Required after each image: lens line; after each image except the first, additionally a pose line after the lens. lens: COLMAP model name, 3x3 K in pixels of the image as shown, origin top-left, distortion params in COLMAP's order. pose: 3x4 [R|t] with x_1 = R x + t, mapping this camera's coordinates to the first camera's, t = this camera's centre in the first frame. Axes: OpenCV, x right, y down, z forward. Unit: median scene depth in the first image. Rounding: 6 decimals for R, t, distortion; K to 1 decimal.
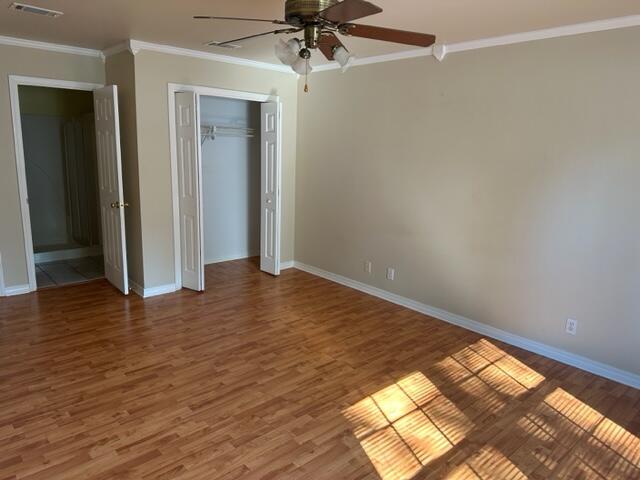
lens RADIAL K [[447.2, 0, 320.0], [0, 447.2, 240.0], [0, 0, 1]] dist [0.080650, -0.107551]
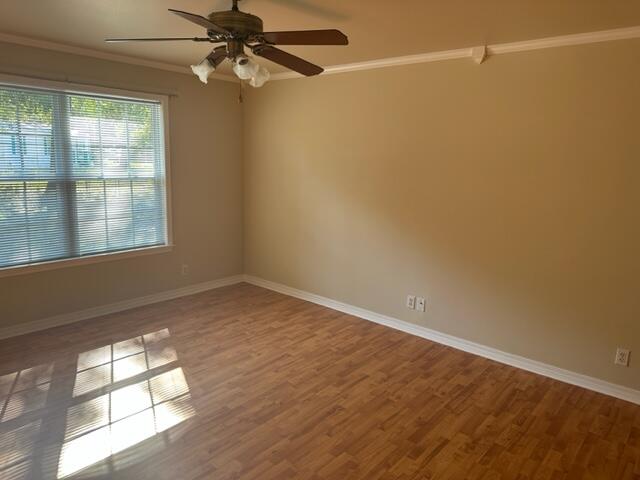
lens RADIAL K [[447.2, 0, 320.0], [0, 447.2, 240.0], [0, 0, 1]] dist [0.080650, -0.107551]
pose [[-0.989952, -0.035726, -0.136815, -0.066799], [-0.086344, 0.918954, 0.384796, -0.358615], [0.111979, 0.392743, -0.912805, 1.634691]]
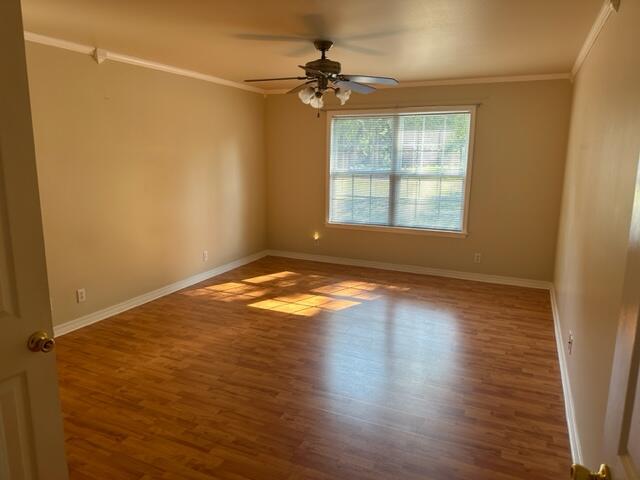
lens RADIAL K [[447.2, 0, 320.0], [0, 447.2, 240.0], [0, 0, 1]] dist [0.080650, -0.107551]
pose [[-0.401181, -0.209311, 0.891764, -1.193268], [0.171264, 0.939235, 0.297501, -0.313370], [-0.899846, 0.272078, -0.340955, 1.309791]]
